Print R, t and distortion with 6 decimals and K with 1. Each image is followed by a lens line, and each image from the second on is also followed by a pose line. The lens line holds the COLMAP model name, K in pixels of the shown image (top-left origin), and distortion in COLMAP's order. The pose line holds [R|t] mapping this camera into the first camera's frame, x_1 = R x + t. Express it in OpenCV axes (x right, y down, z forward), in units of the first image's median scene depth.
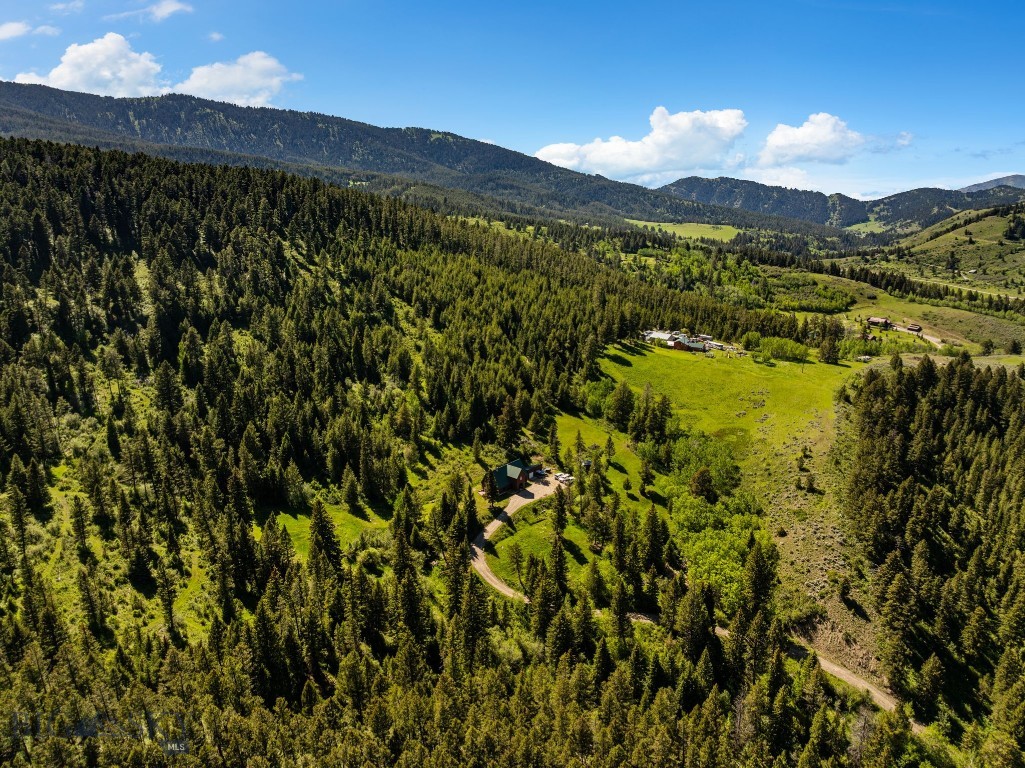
lens RADIAL K [[697.6, 0, 512.5], [0, 697.6, 384.0], [0, 0, 1]] dist [-0.037072, 0.000521]
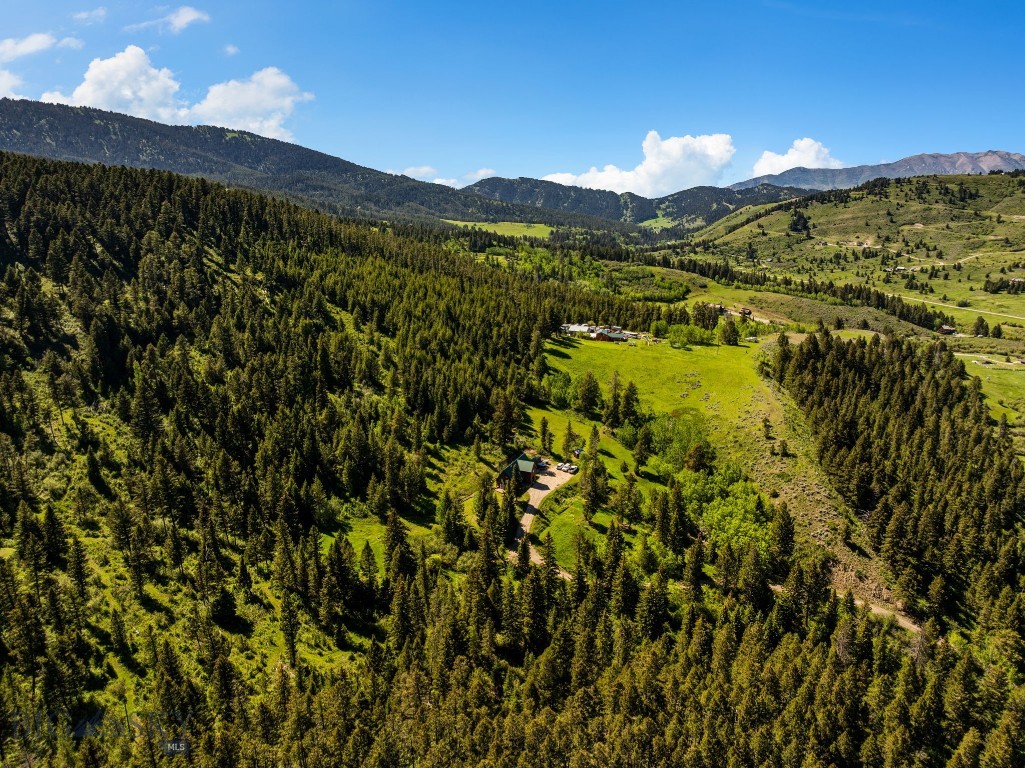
lens RADIAL K [[697.6, 0, 512.5], [0, 697.6, 384.0], [0, 0, 1]] dist [-0.037072, 0.000521]
pose [[0.964536, -0.072608, 0.253767, -0.176609], [0.072829, 0.997308, 0.008535, -0.002675], [-0.253703, 0.010249, 0.967228, 0.010147]]
